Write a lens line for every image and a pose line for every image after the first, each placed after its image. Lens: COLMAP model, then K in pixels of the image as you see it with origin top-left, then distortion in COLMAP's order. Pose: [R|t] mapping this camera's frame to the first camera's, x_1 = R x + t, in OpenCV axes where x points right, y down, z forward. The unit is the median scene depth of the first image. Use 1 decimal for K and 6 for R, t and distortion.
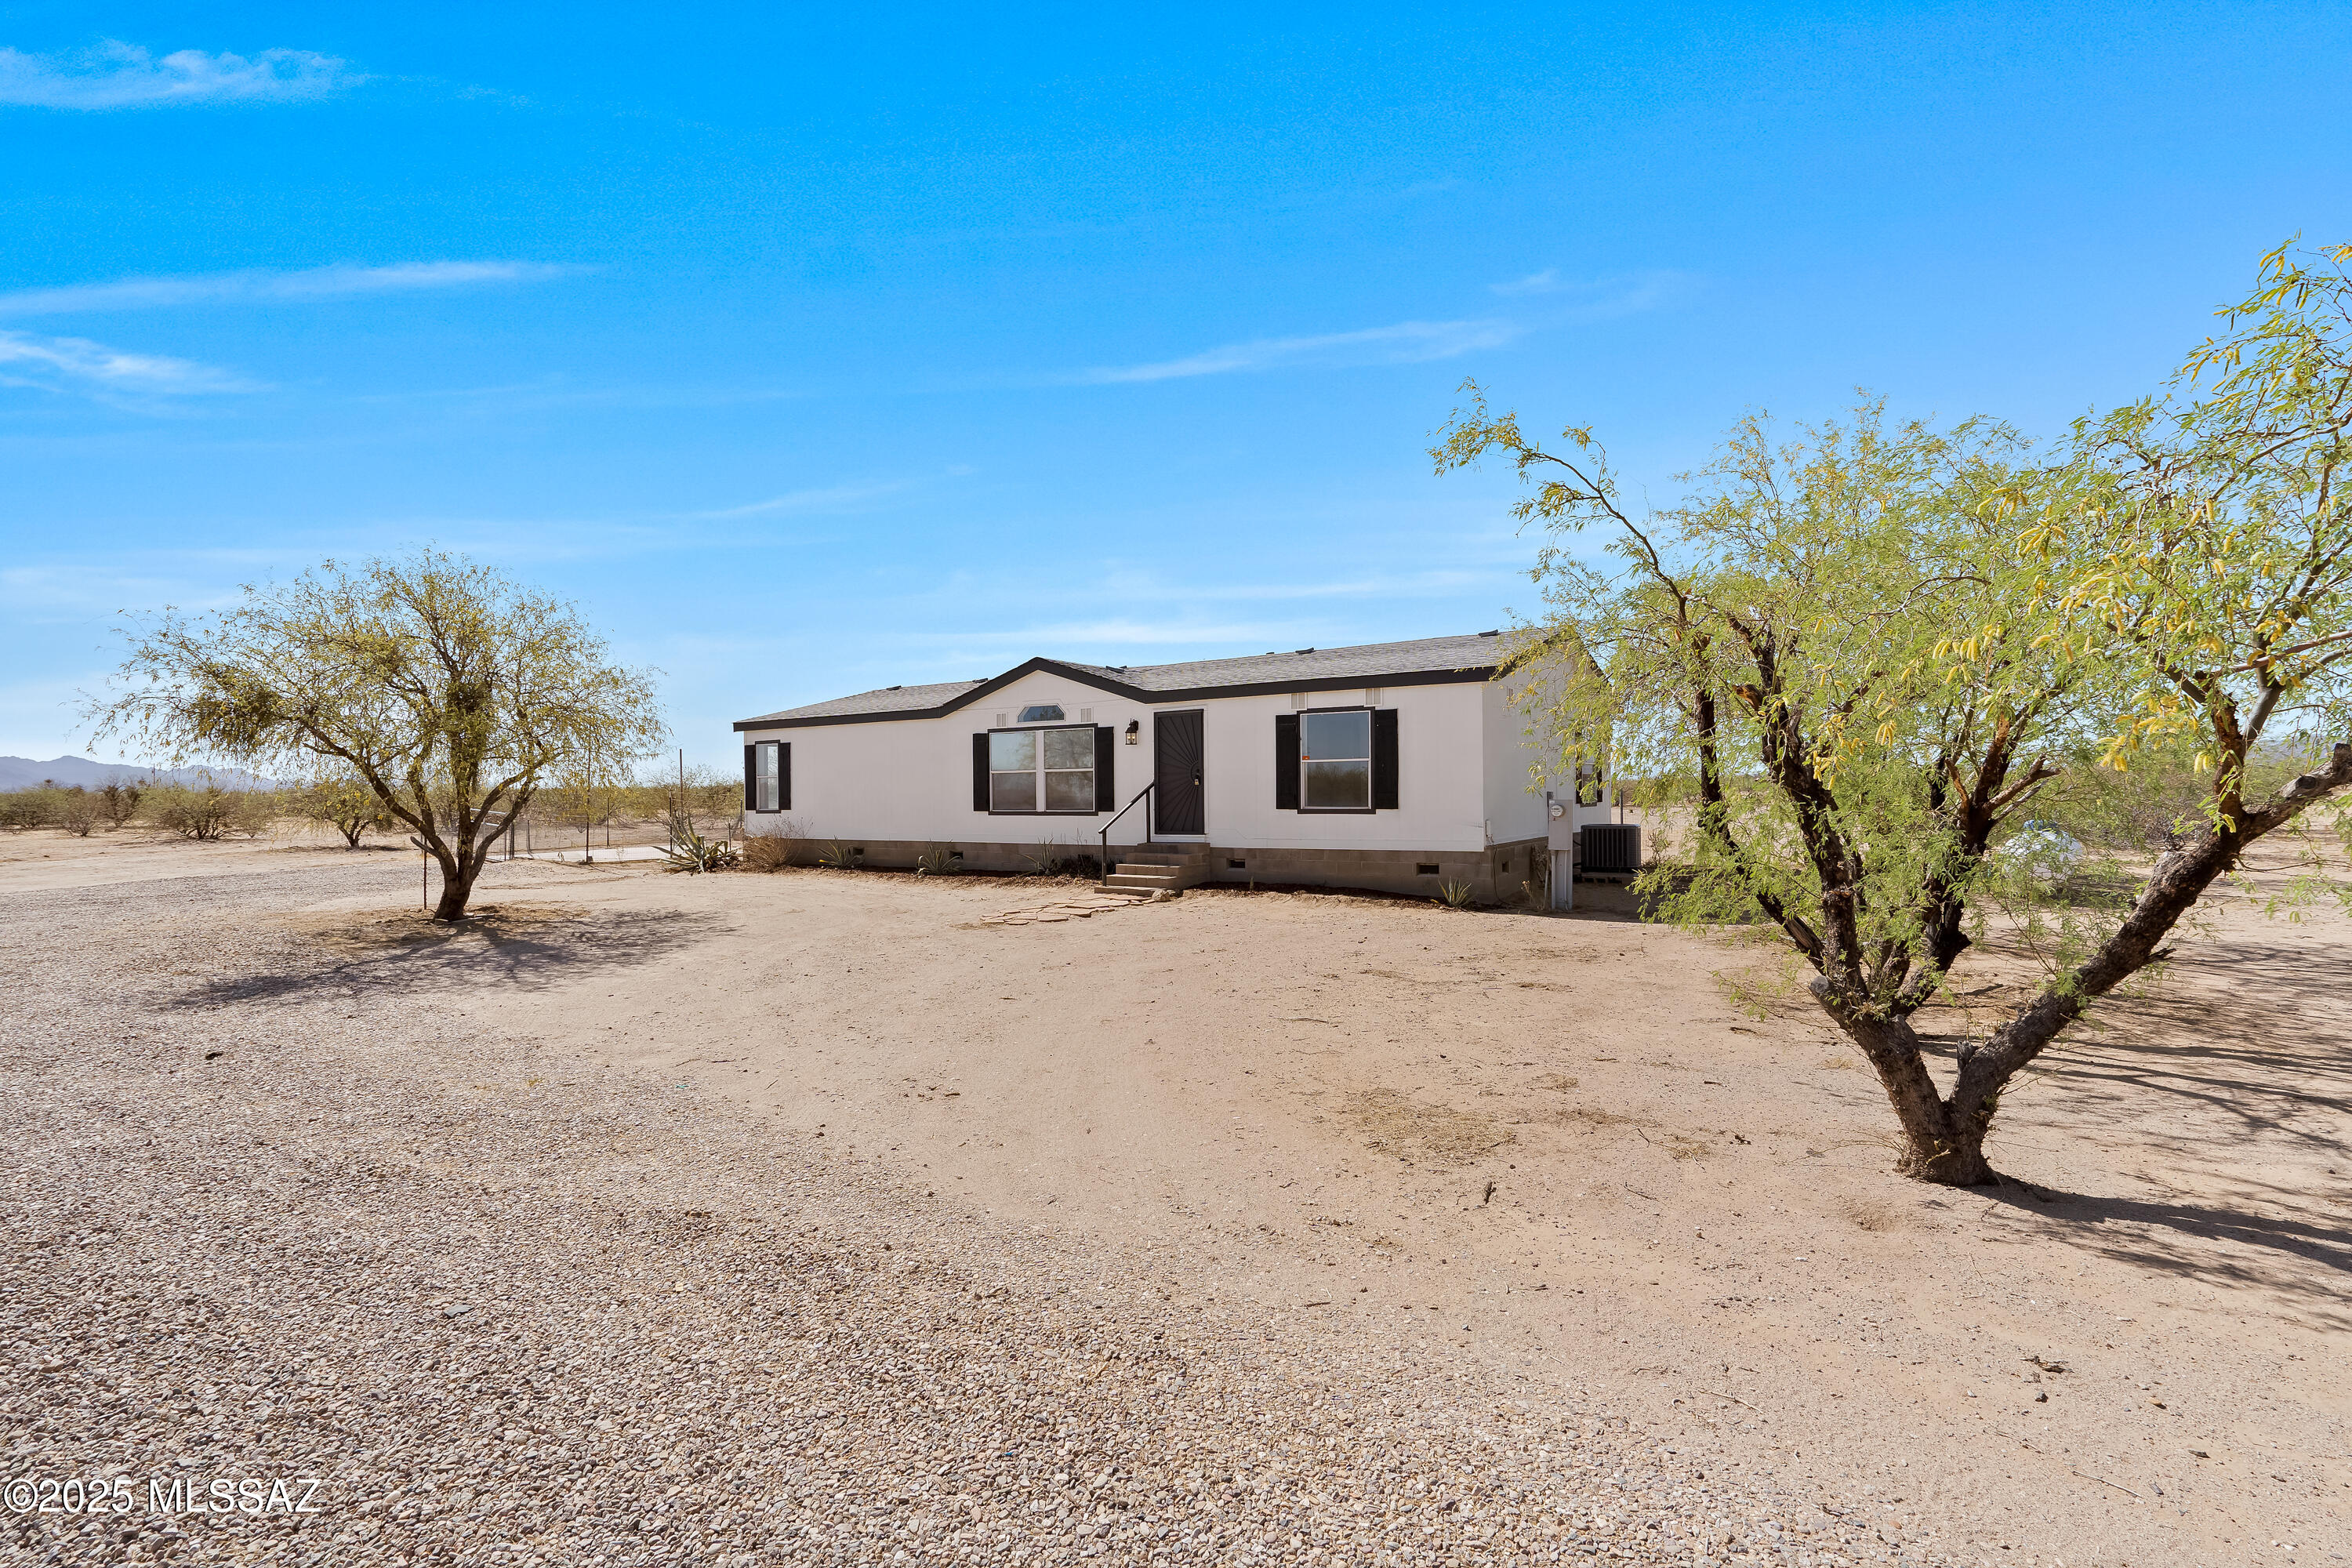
lens RADIAL K [[1089.6, 0, 1175.8], [0, 1089.6, 784.1], [0, 0, 1]] dist [-0.000143, 0.000184]
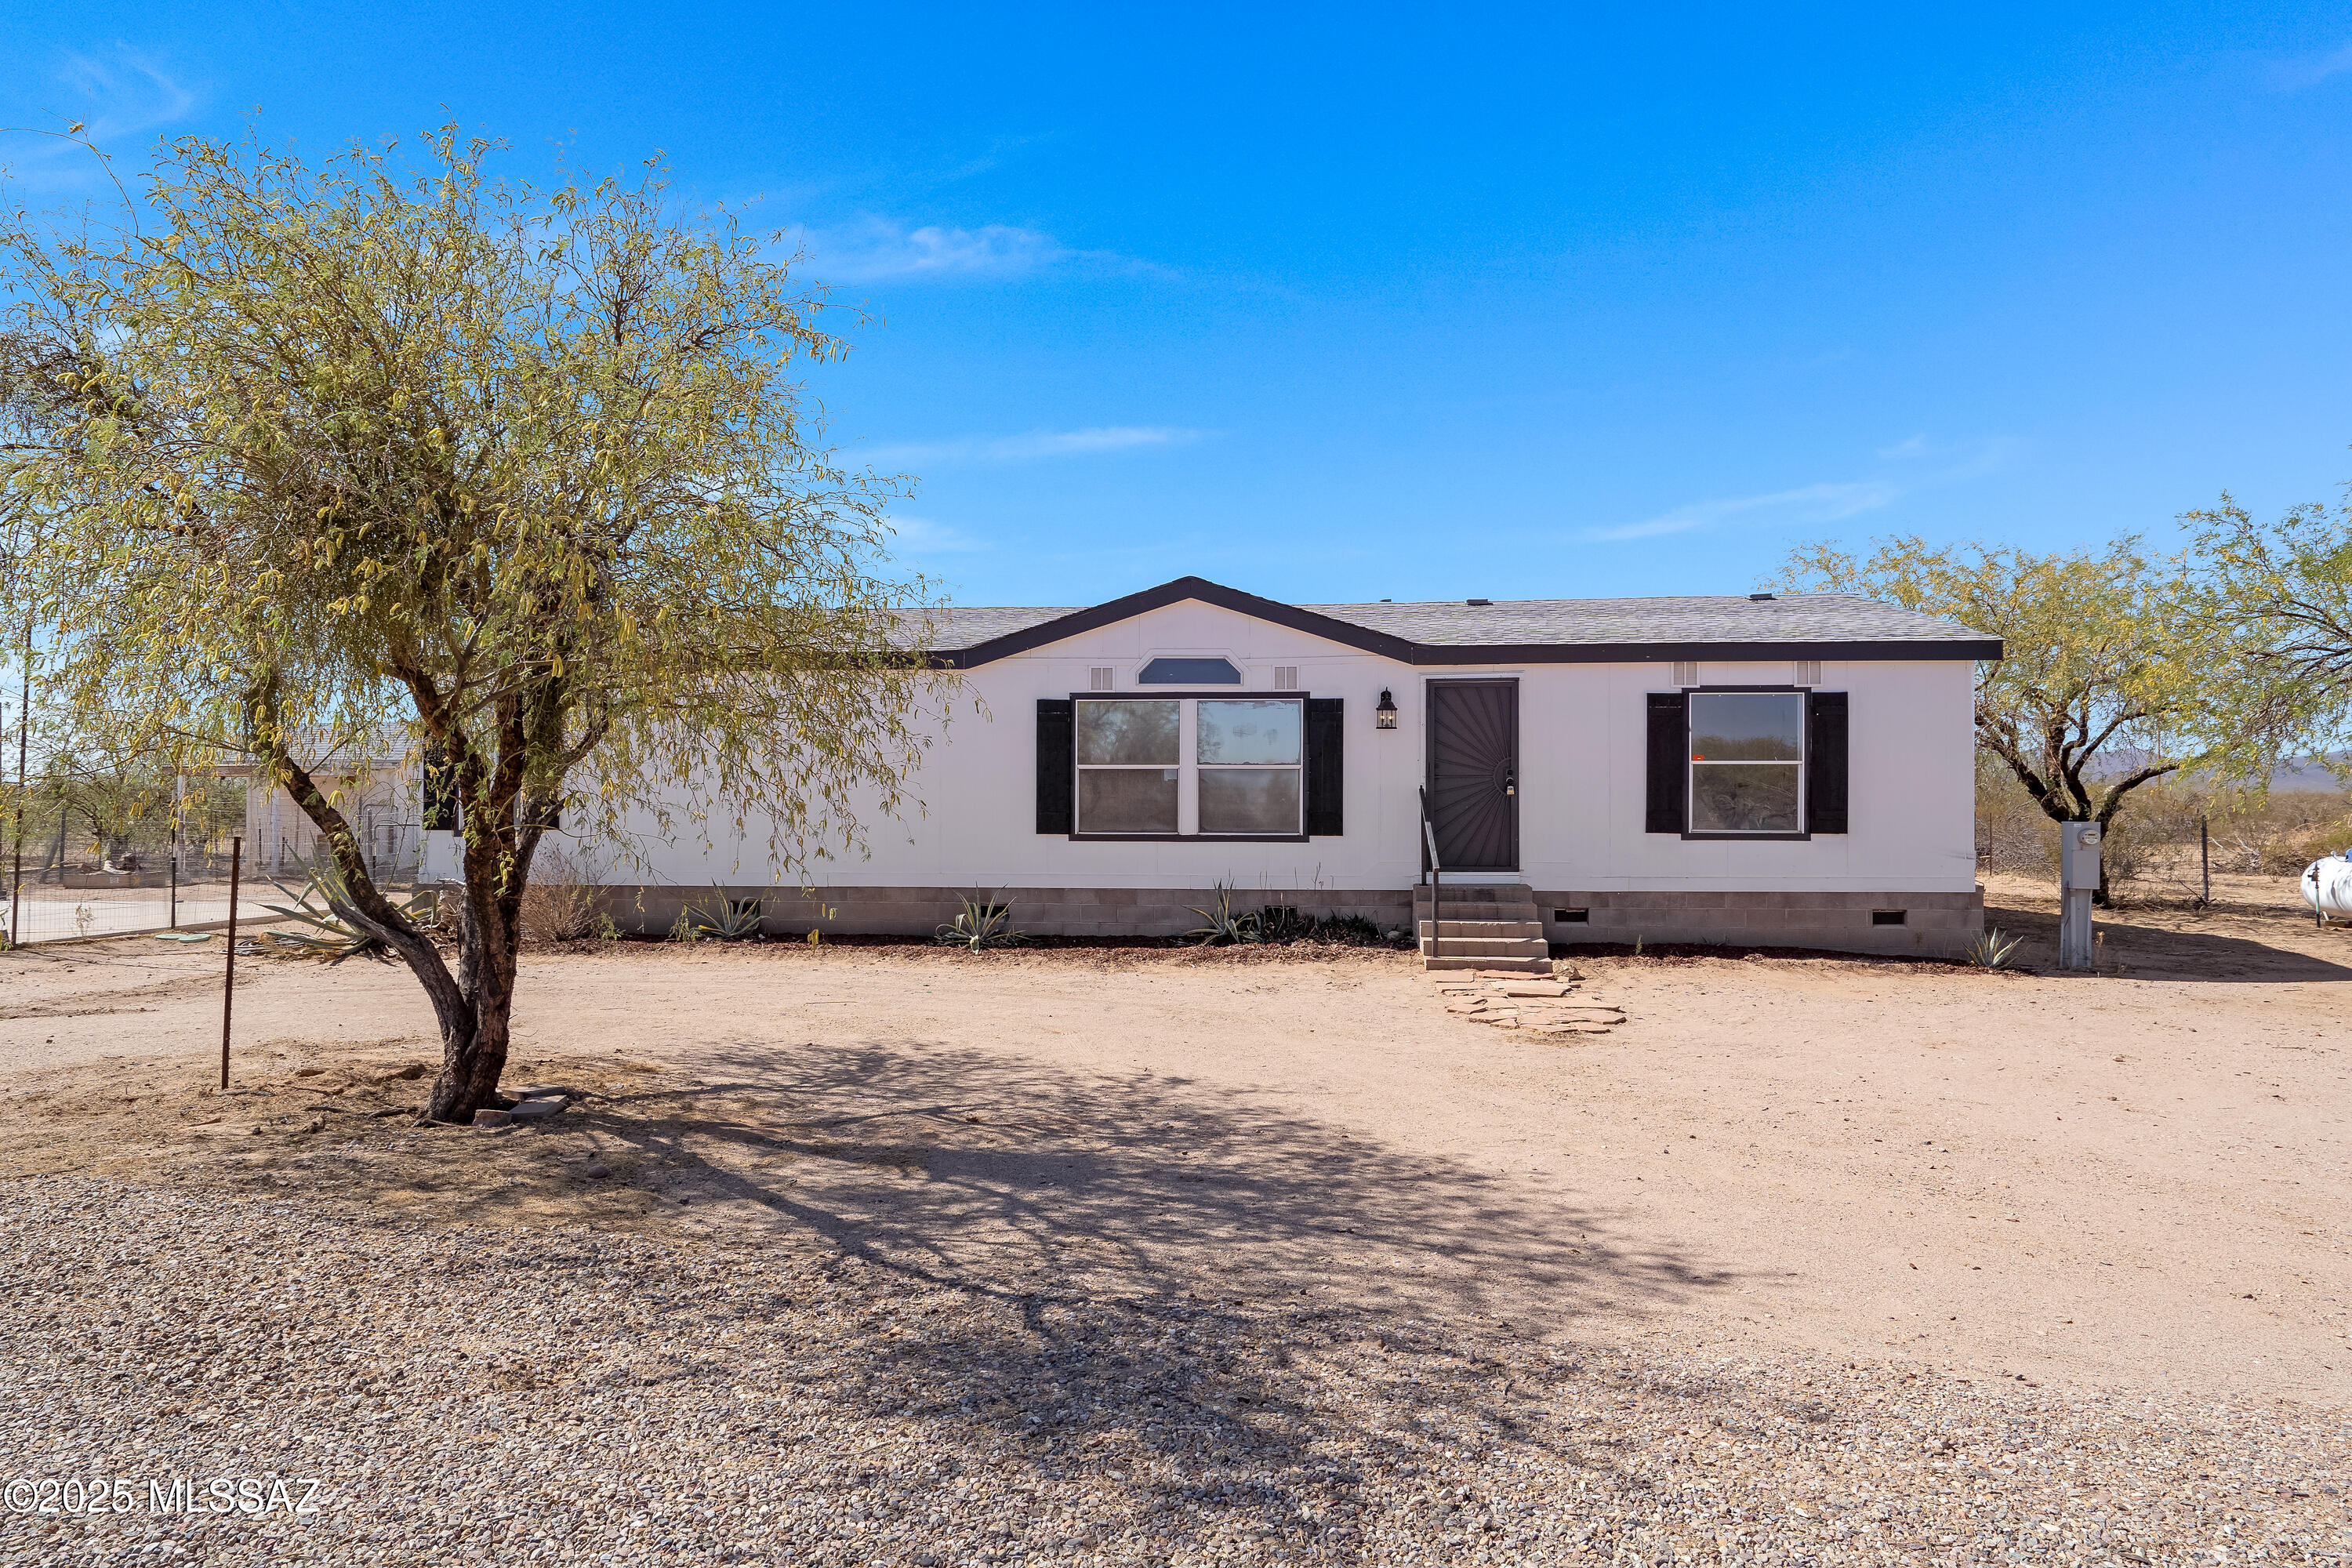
lens RADIAL K [[1422.5, 0, 1176.1], [0, 1422.5, 791.0], [0, 0, 1]] dist [0.003250, 0.000559]
pose [[0.882372, 0.019446, 0.470151, -0.541617], [-0.015750, 0.999806, -0.011794, 0.011566], [-0.470290, 0.003002, 0.882507, 0.344671]]
